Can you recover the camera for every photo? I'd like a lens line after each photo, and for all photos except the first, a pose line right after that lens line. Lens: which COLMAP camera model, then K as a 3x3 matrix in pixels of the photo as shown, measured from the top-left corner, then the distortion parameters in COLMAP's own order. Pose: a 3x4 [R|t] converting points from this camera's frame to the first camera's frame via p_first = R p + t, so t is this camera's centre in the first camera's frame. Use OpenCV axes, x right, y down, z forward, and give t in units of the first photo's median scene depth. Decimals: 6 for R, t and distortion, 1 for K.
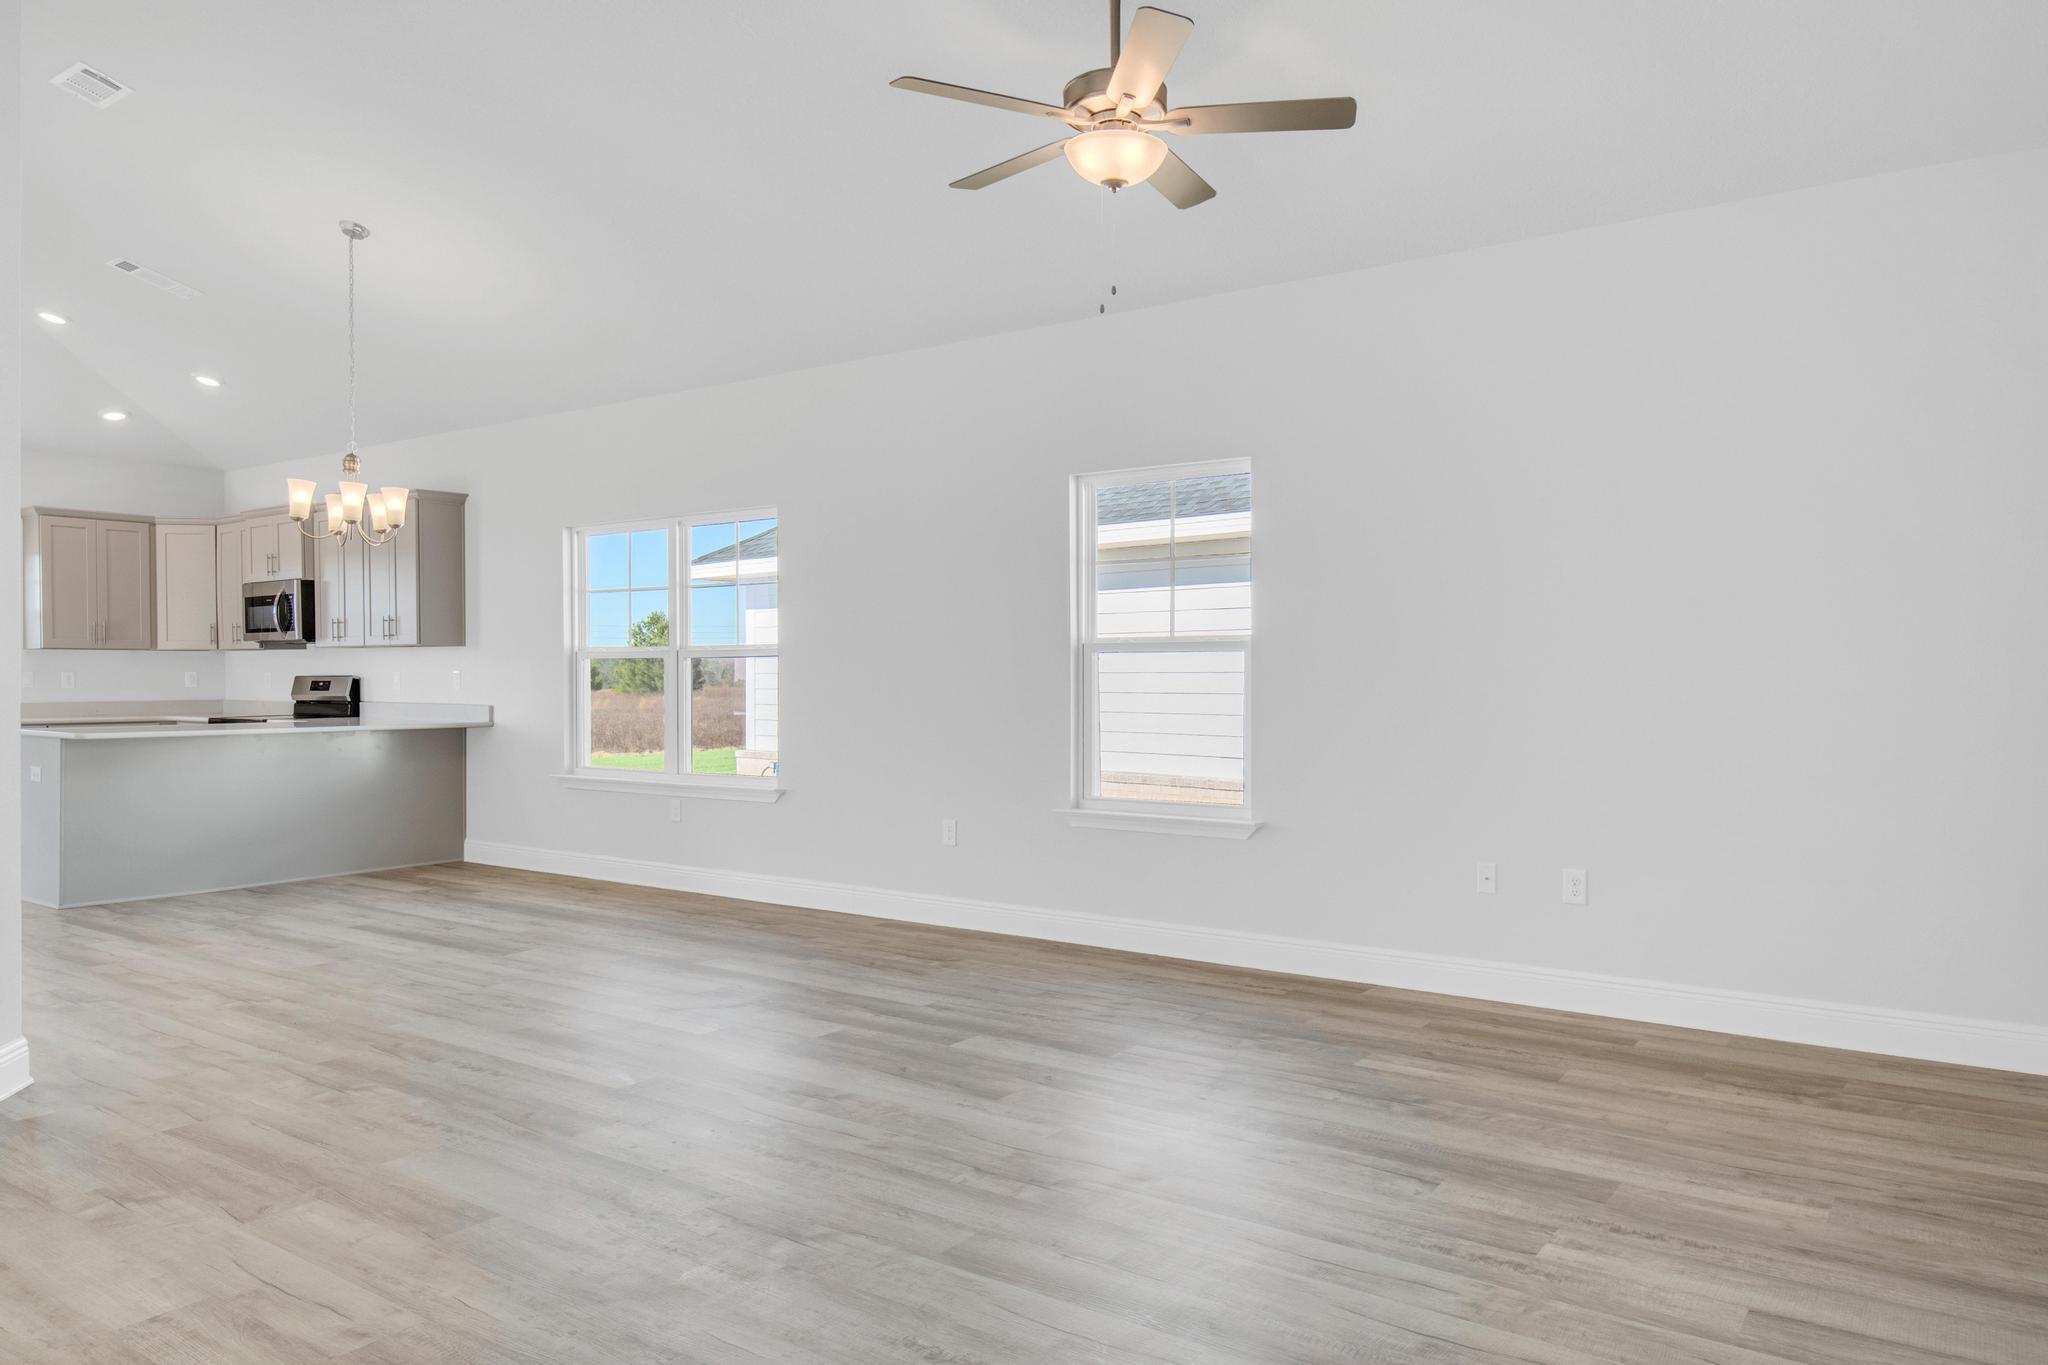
lens RADIAL K [[1369.7, 0, 1045.2], [0, 1369.7, 707.8], [0, 0, 1]] dist [0.019299, -0.025211]
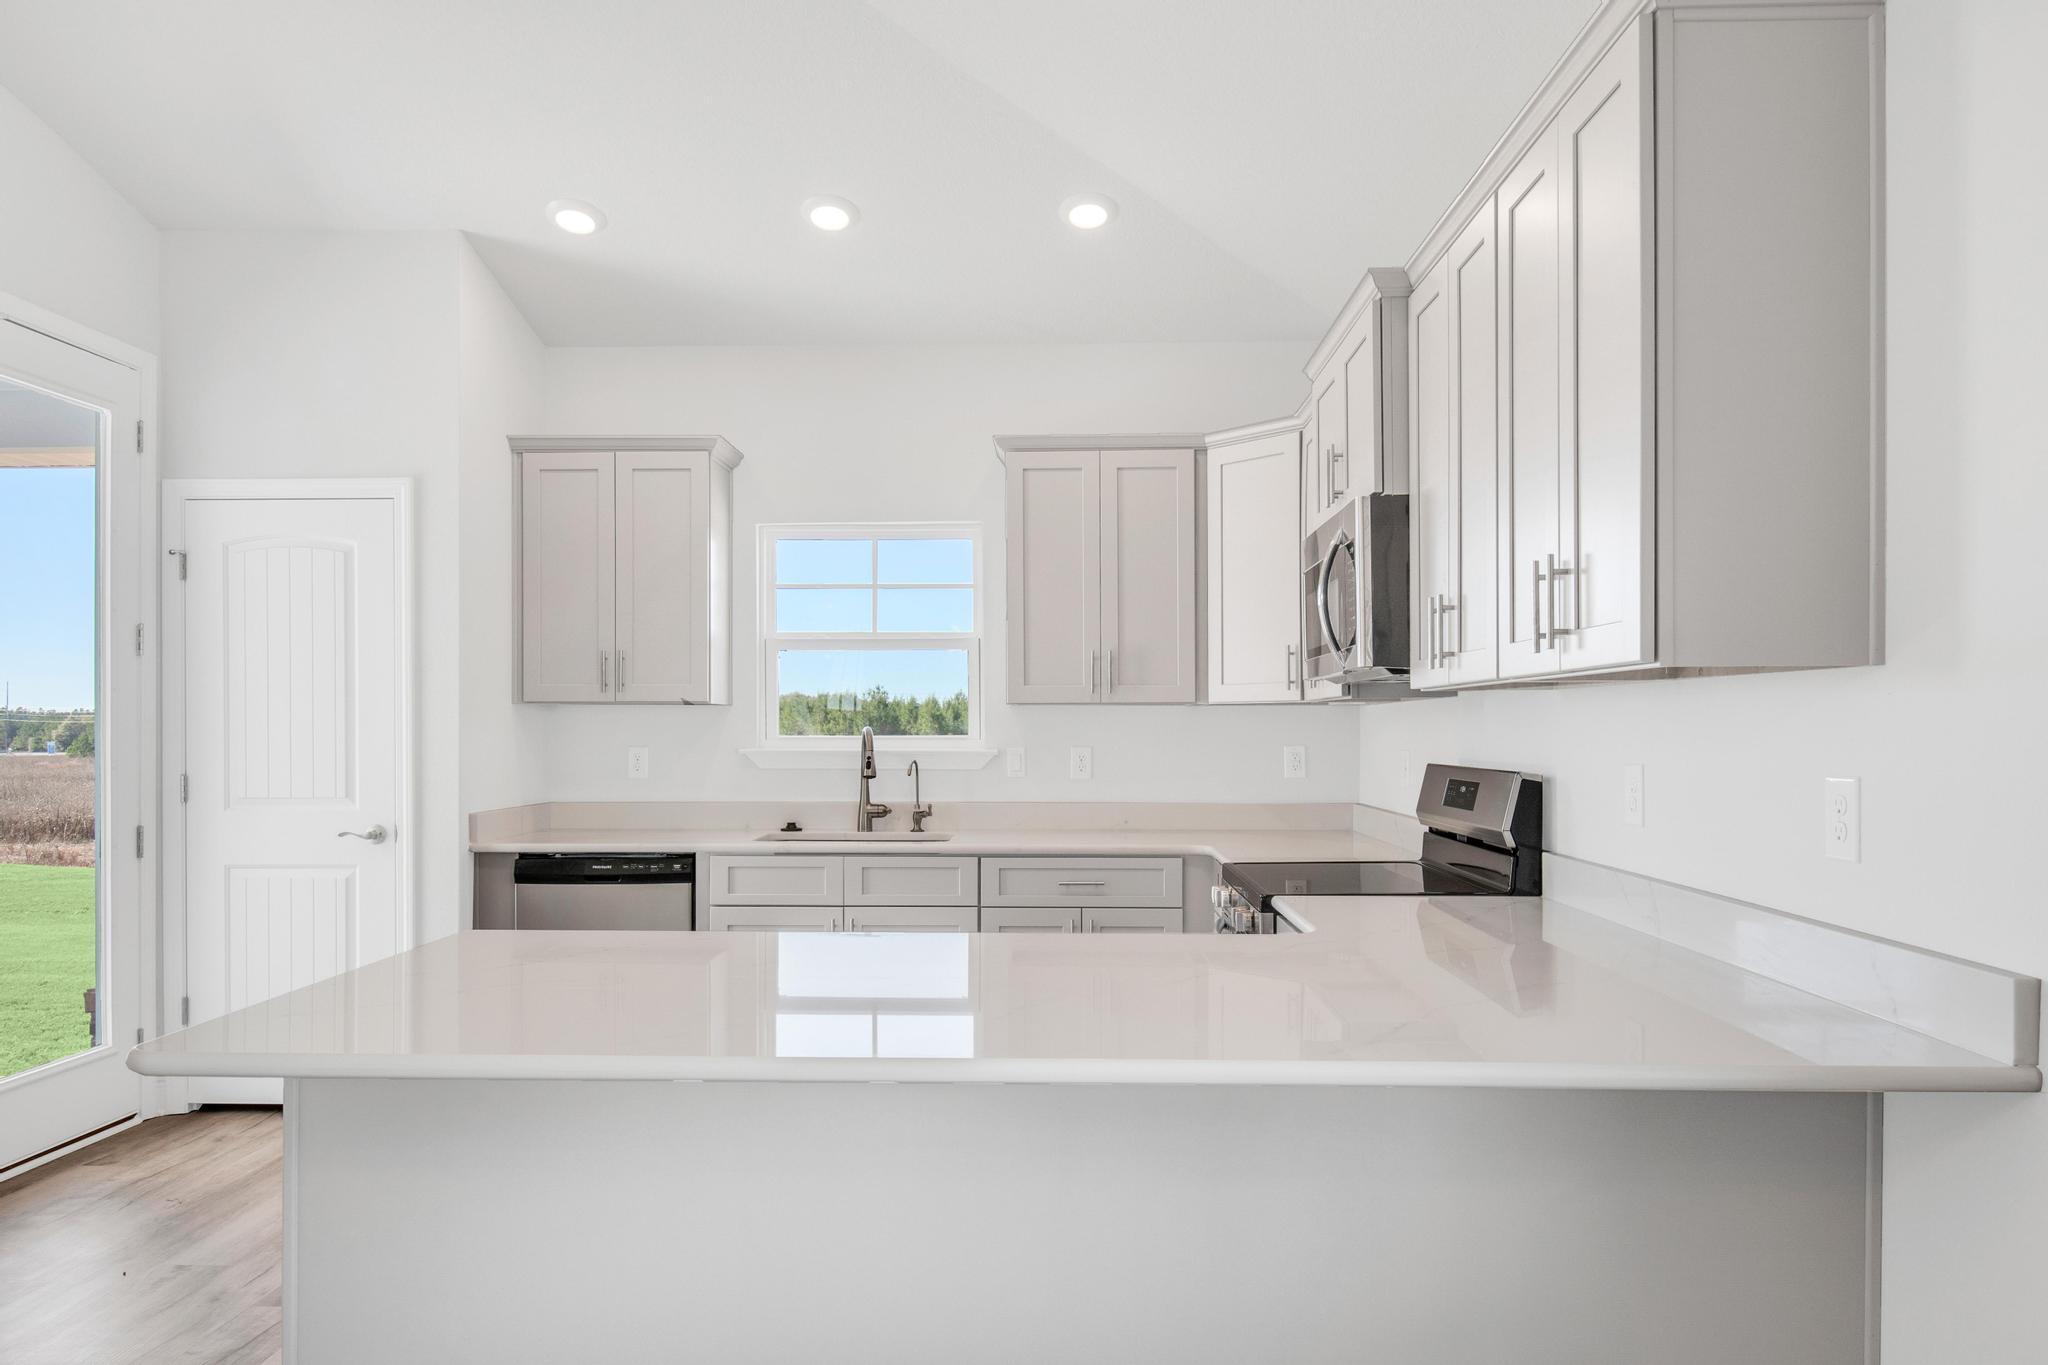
lens RADIAL K [[1330.7, 0, 1014.1], [0, 1330.7, 697.4], [0, 0, 1]] dist [0.007988, -0.000352]
pose [[0.538640, -0.020834, -0.842279, -0.470486], [-0.017200, 0.999214, -0.035715, -0.043818], [0.842361, 0.033724, 0.537858, 1.141238]]
